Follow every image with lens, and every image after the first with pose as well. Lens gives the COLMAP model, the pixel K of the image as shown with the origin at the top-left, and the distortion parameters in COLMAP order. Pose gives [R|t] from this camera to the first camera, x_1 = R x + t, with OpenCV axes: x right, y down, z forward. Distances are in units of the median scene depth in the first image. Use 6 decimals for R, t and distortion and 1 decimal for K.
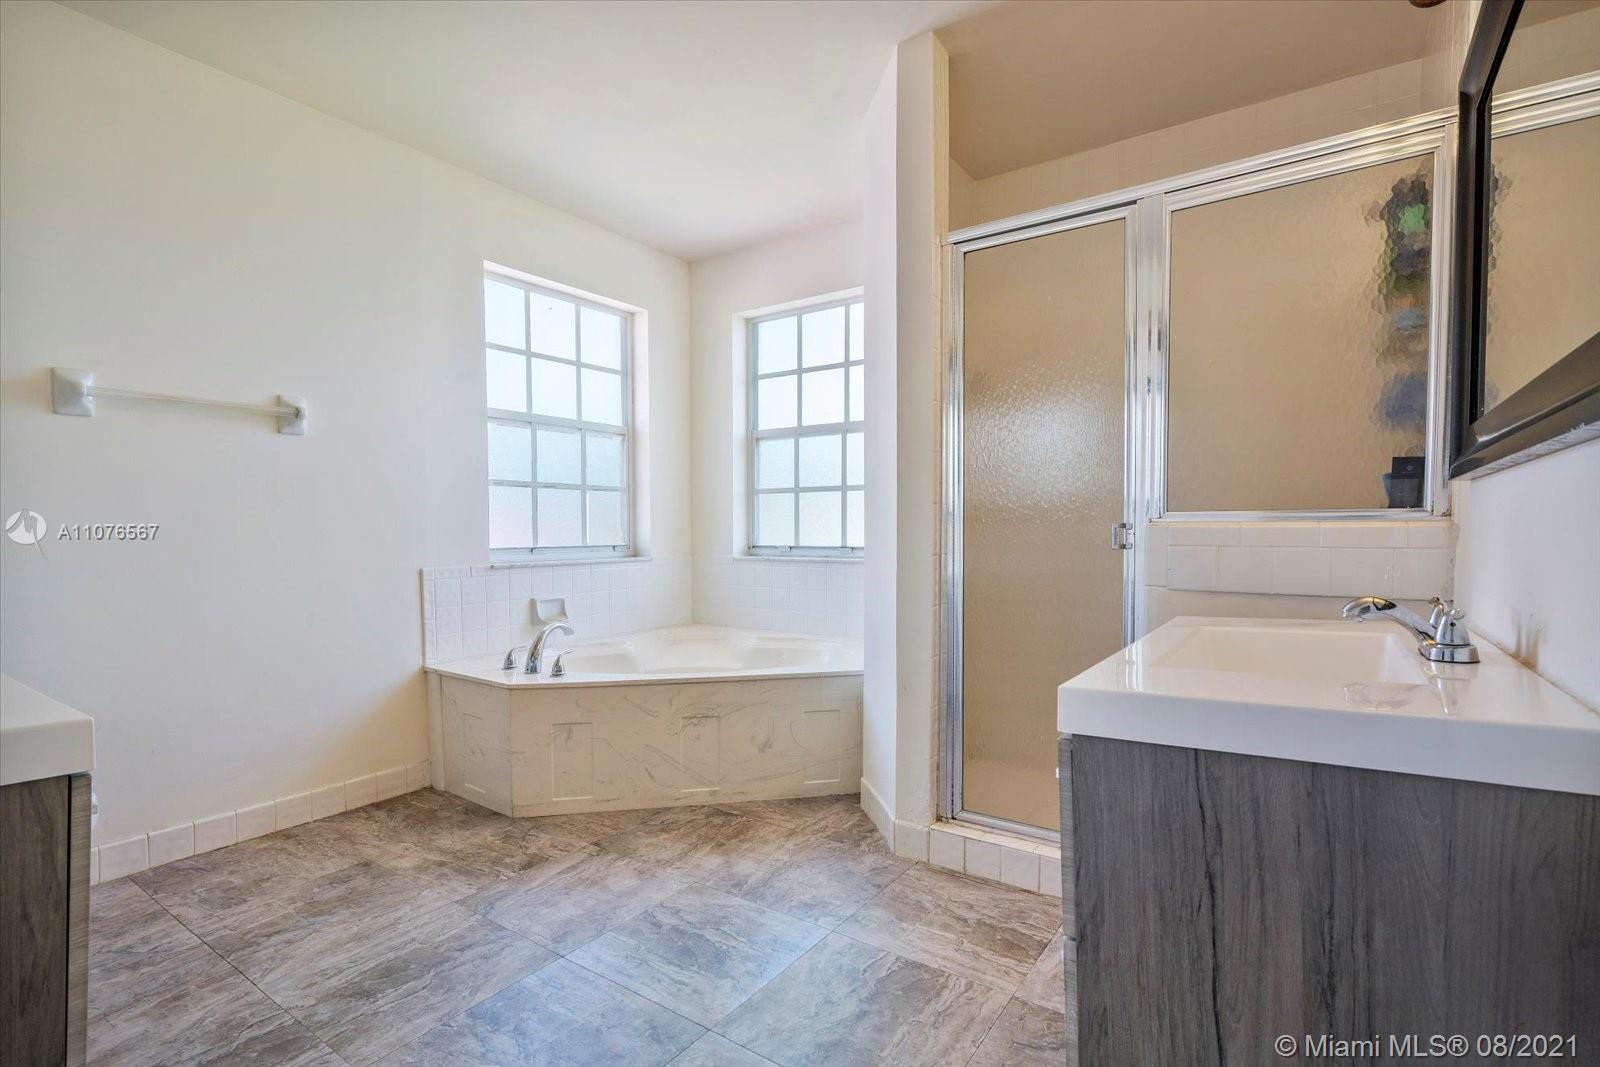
lens RADIAL K [[776.0, 0, 800.0], [0, 776.0, 533.5], [0, 0, 1]] dist [0.002734, 0.000082]
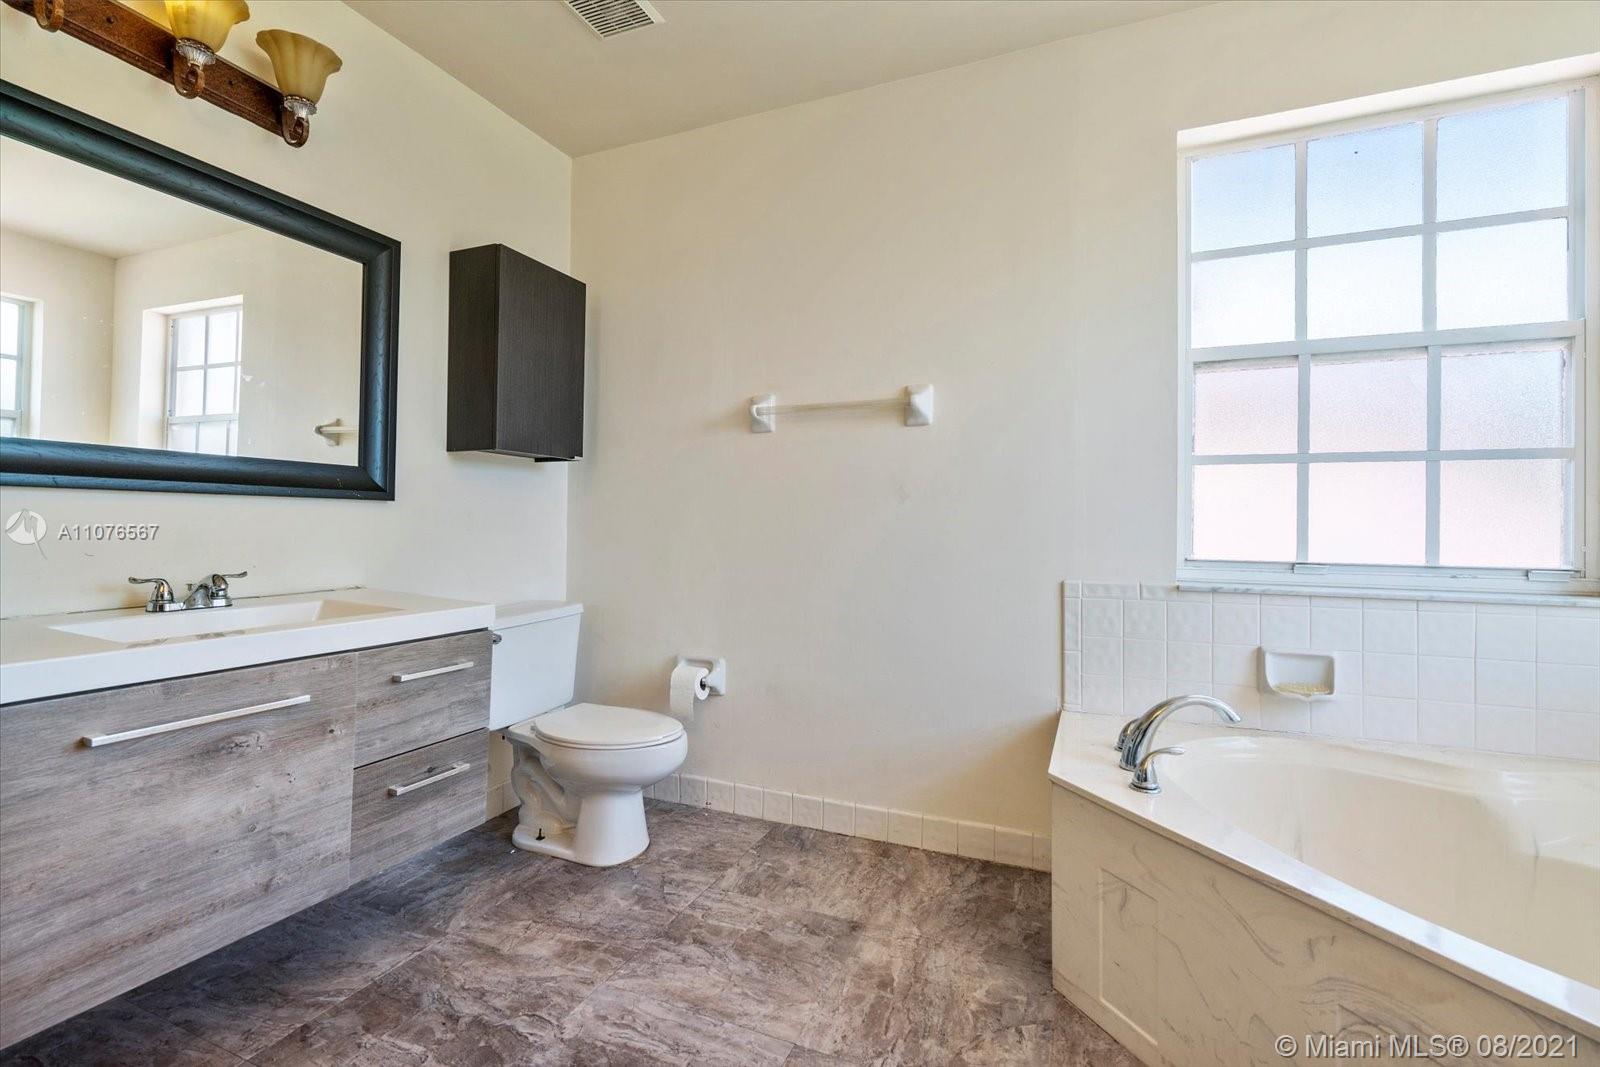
lens RADIAL K [[720.3, 0, 798.2], [0, 720.3, 512.3], [0, 0, 1]] dist [-0.002372, -0.000032]
pose [[0.197446, -0.008858, -0.980274, 0.175736], [-0.018775, 0.999742, -0.012816, -0.009245], [0.980134, 0.020935, 0.197229, 0.706242]]
